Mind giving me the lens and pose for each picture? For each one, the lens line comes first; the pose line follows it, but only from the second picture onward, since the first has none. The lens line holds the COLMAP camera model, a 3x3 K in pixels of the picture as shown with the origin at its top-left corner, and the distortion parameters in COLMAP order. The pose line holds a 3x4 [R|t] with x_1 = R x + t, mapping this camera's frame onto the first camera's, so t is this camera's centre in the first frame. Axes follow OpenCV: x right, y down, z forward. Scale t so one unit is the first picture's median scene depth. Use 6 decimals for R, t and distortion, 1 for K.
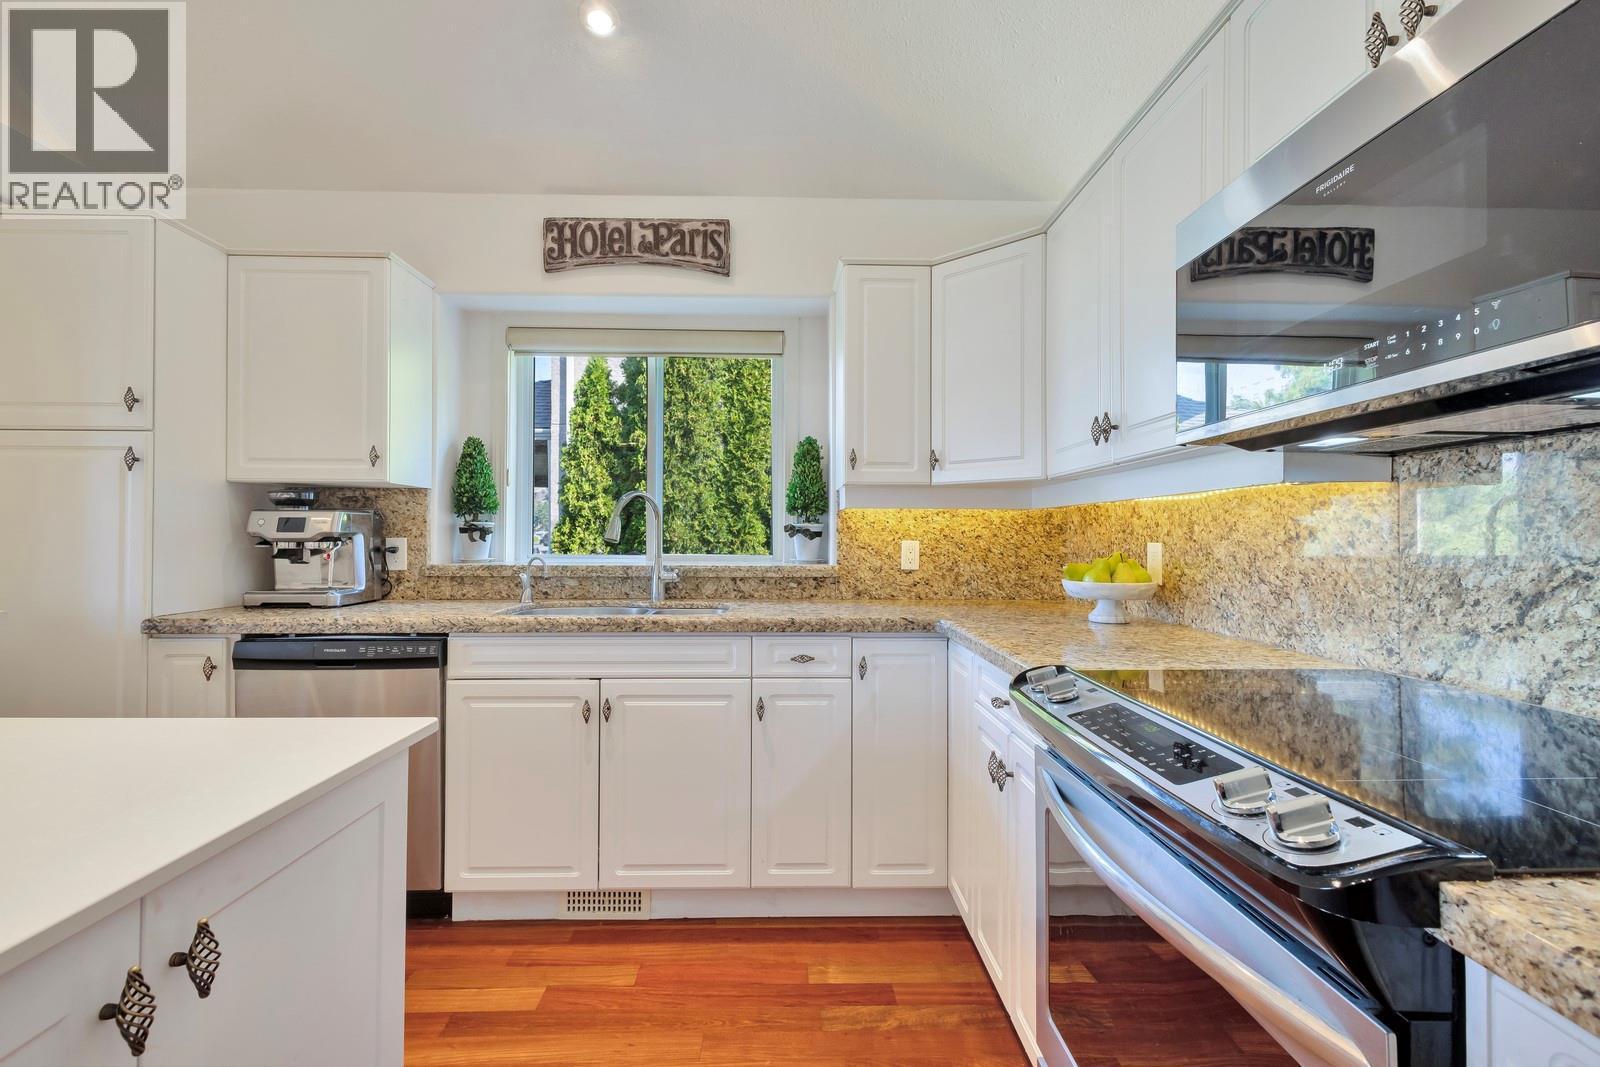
lens RADIAL K [[749.0, 0, 802.1], [0, 749.0, 543.5], [0, 0, 1]] dist [0.012743, 0.000054]
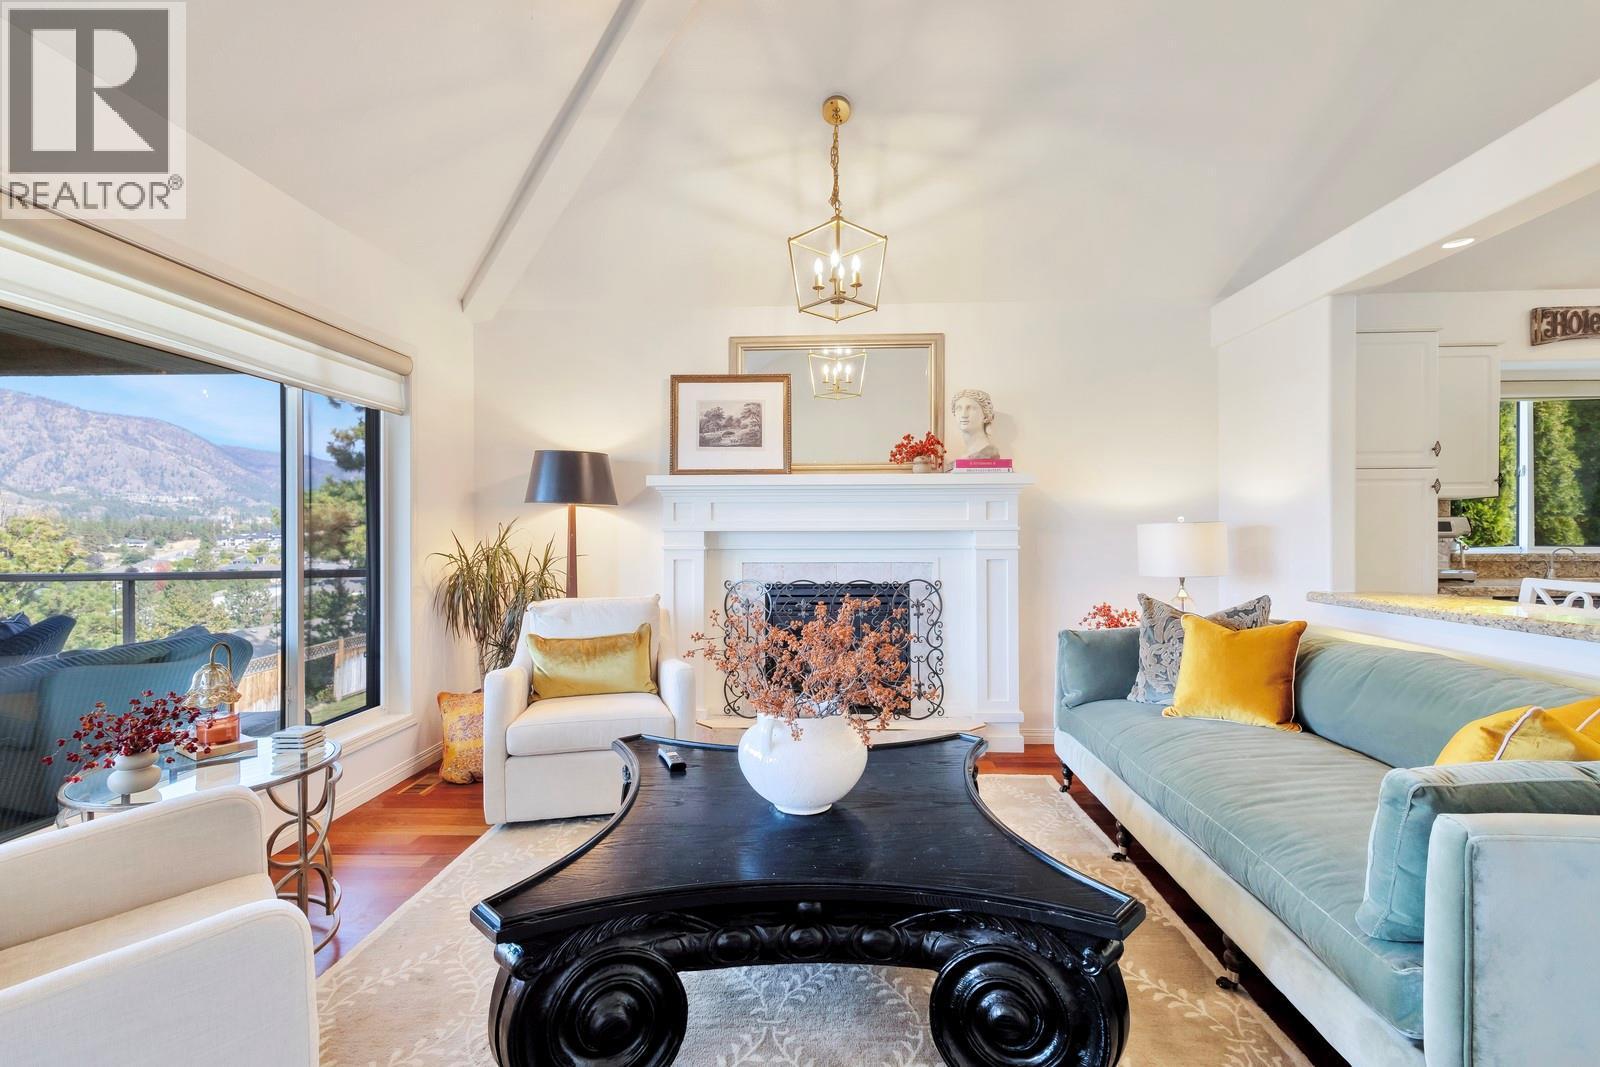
lens RADIAL K [[749.0, 0, 802.1], [0, 749.0, 543.5], [0, 0, 1]] dist [0.012743, 0.000054]
pose [[0.997353, -0.007951, -0.072272, -1.633953], [0.008143, 0.999964, 0.002368, -0.004496], [0.072250, -0.002950, 0.997382, -0.529479]]
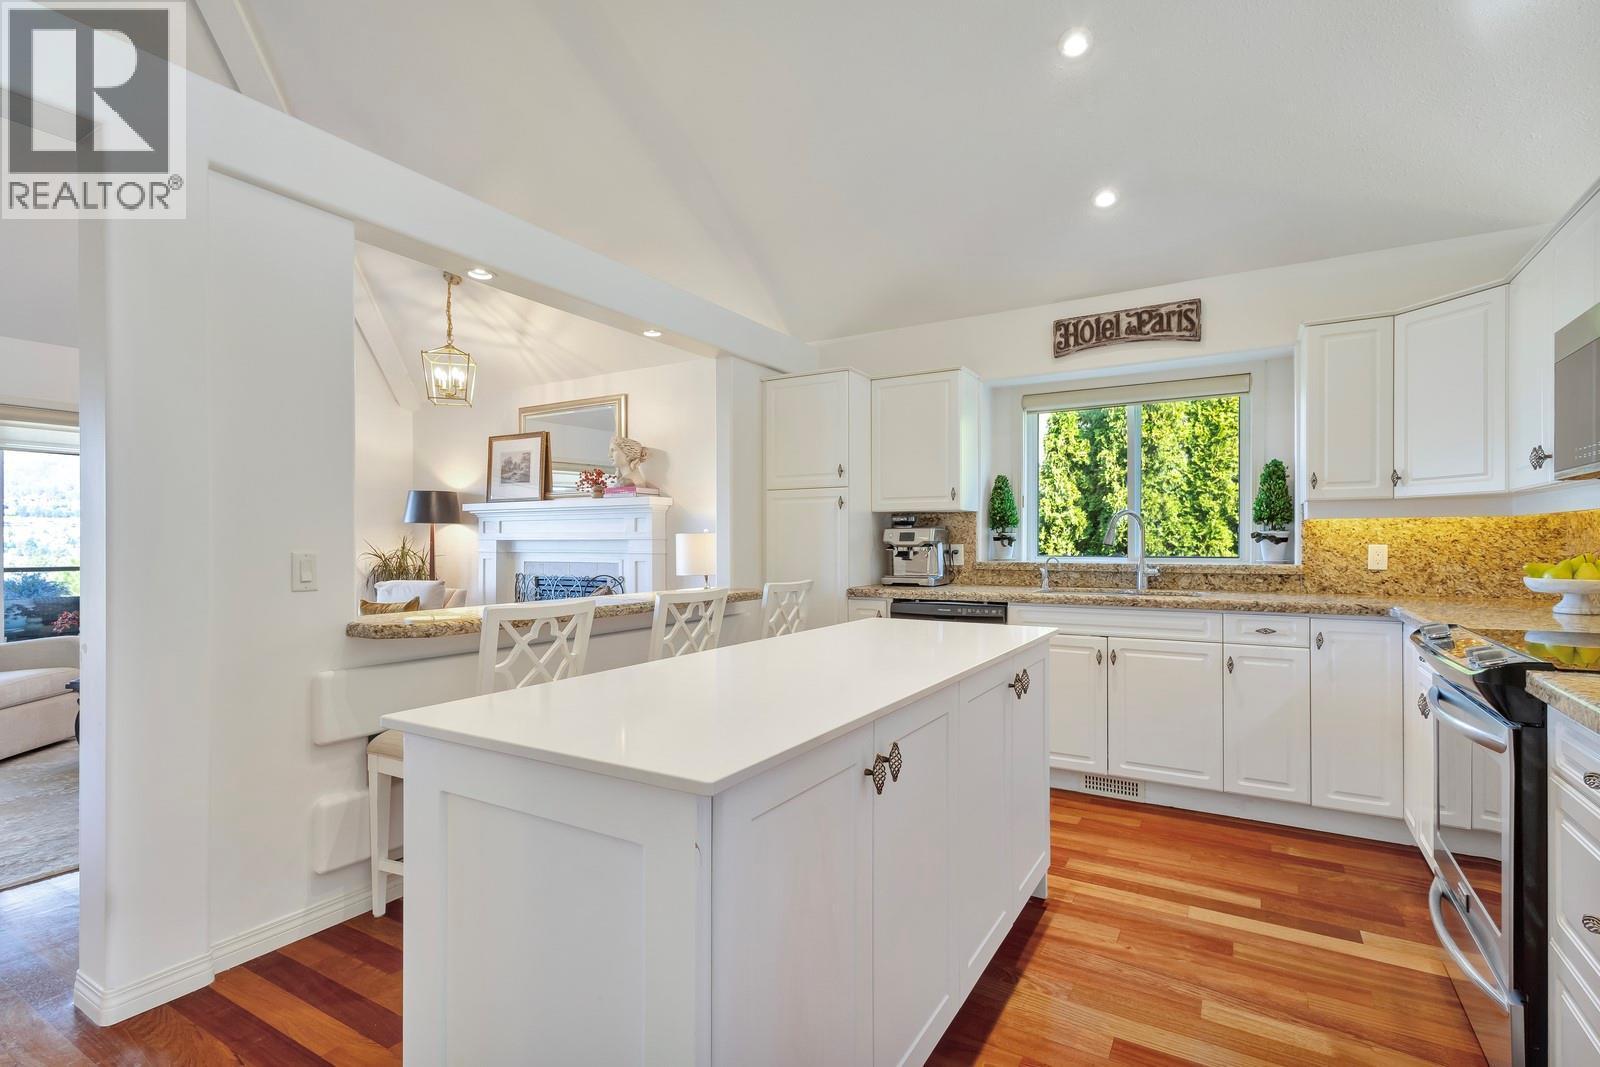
lens RADIAL K [[749.0, 0, 802.1], [0, 749.0, 543.5], [0, 0, 1]] dist [0.012743, 0.000054]
pose [[0.843185, -0.004687, -0.537604, 0.020031], [0.001245, 0.999976, -0.006764, 0.001012], [0.537622, 0.005034, 0.843171, -0.470462]]
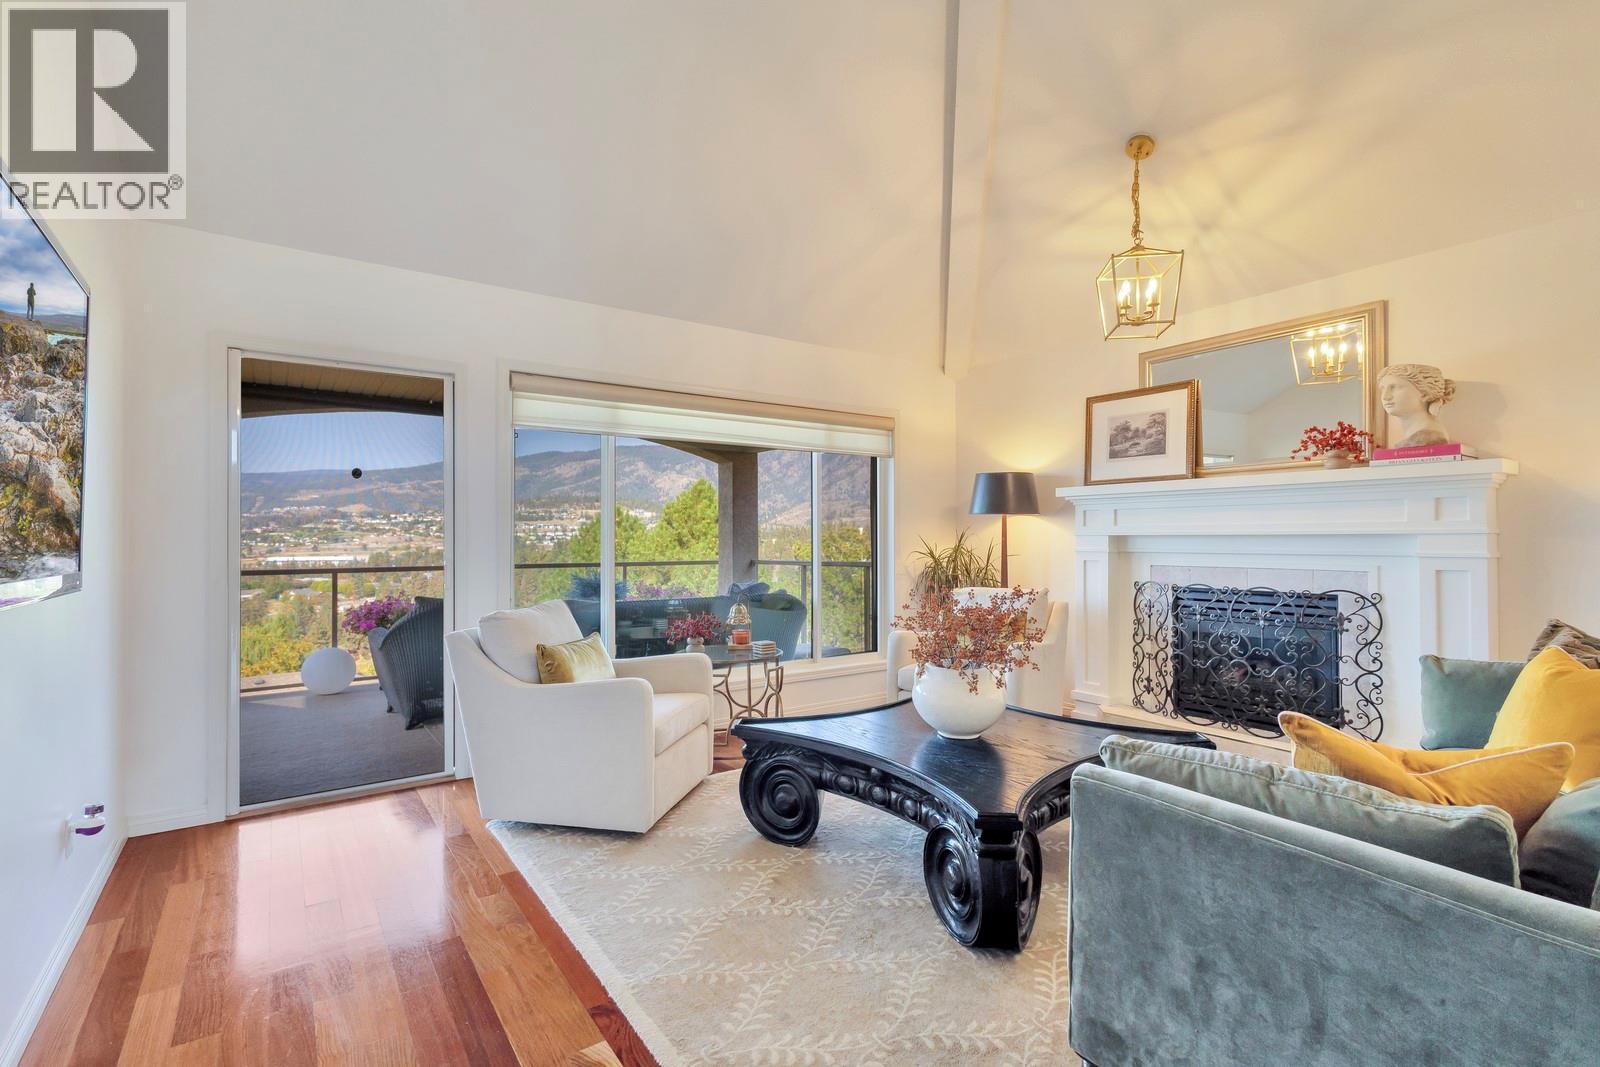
lens RADIAL K [[749.0, 0, 802.1], [0, 749.0, 543.5], [0, 0, 1]] dist [0.012743, 0.000054]
pose [[0.550479, -0.001693, -0.834847, -0.943253], [-0.001069, 0.999996, -0.002733, -0.003953], [0.834848, 0.002397, 0.550475, -0.528342]]
